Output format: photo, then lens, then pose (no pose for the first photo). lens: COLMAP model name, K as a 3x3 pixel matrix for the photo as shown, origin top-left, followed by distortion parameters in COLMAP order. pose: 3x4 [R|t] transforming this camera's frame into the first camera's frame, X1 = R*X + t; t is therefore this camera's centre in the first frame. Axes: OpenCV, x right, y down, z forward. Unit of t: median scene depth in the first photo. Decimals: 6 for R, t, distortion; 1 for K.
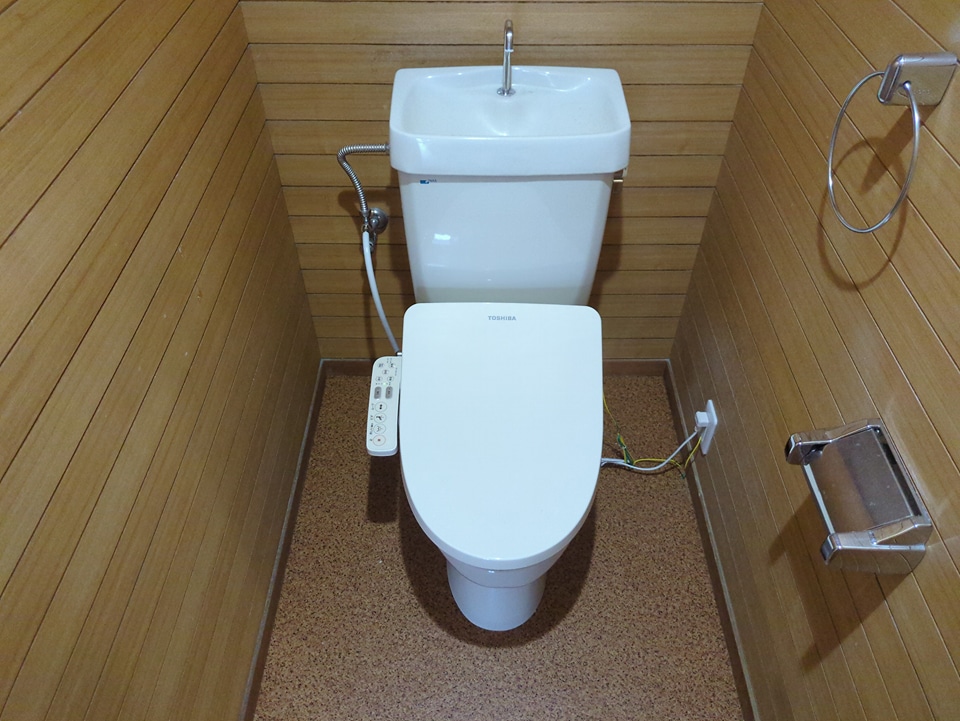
lens RADIAL K [[724.1, 0, 459.2], [0, 724.1, 356.7], [0, 0, 1]] dist [0.068861, -0.077172]
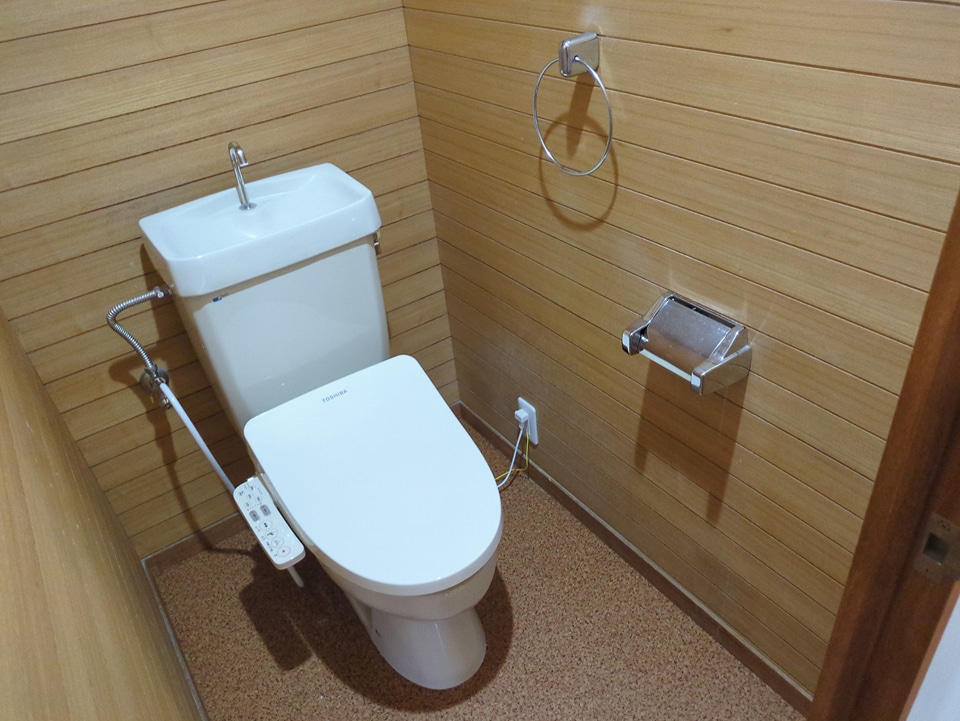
lens RADIAL K [[724.1, 0, 459.2], [0, 724.1, 356.7], [0, 0, 1]] dist [0.068861, -0.077172]
pose [[0.829493, -0.391152, 0.398675, -0.188537], [0.465397, 0.878709, -0.106188, 0.092556], [-0.308783, 0.273624, 0.910924, -0.027699]]
